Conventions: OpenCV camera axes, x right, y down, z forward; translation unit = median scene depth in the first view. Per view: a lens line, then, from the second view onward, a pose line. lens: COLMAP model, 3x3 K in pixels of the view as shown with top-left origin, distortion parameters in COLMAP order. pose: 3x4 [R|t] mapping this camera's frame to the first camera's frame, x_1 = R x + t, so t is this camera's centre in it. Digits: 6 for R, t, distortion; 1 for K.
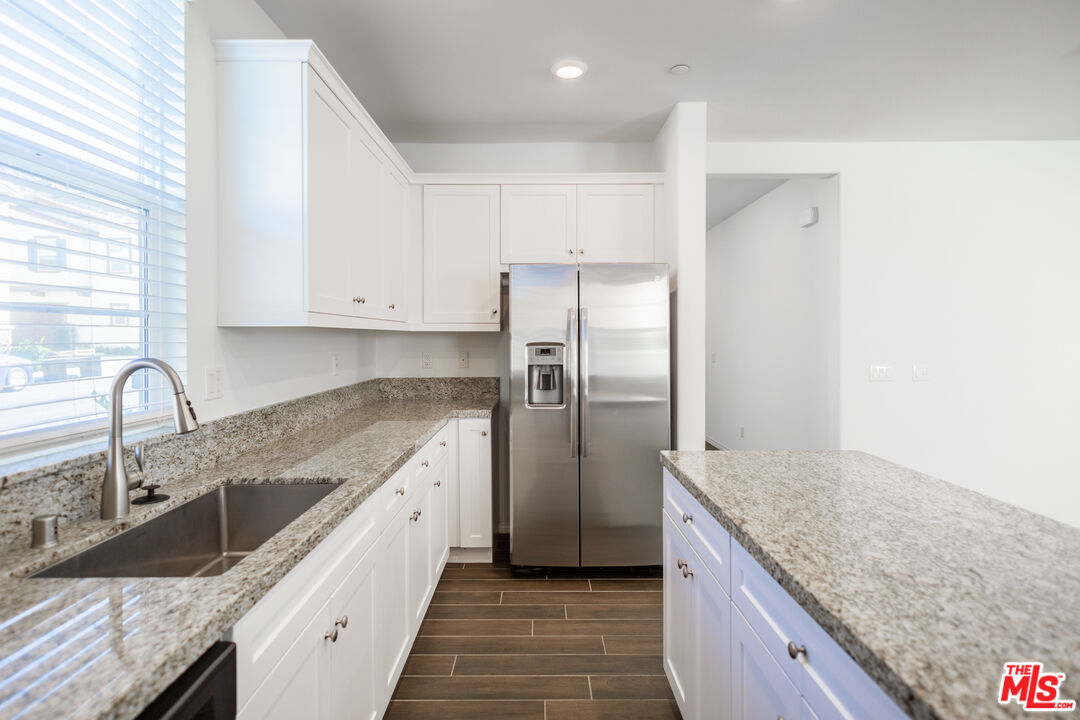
lens RADIAL K [[571.6, 0, 538.2], [0, 571.6, 338.7], [0, 0, 1]] dist [0.000742, 0.000099]
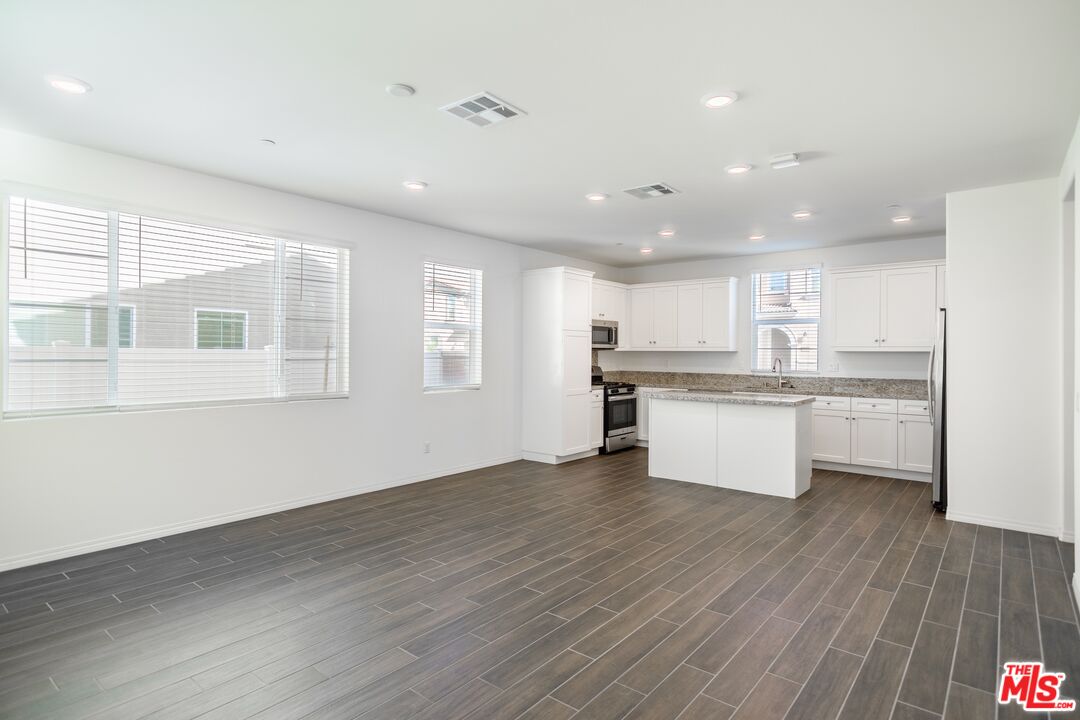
lens RADIAL K [[569.5, 0, 536.2], [0, 569.5, 349.9], [0, 0, 1]] dist [0.001409, -0.000066]
pose [[-0.634628, -0.004261, -0.772806, 4.490477], [-0.006280, 0.999980, -0.000357, -0.024636], [0.772792, 0.004627, -0.634642, 2.425715]]
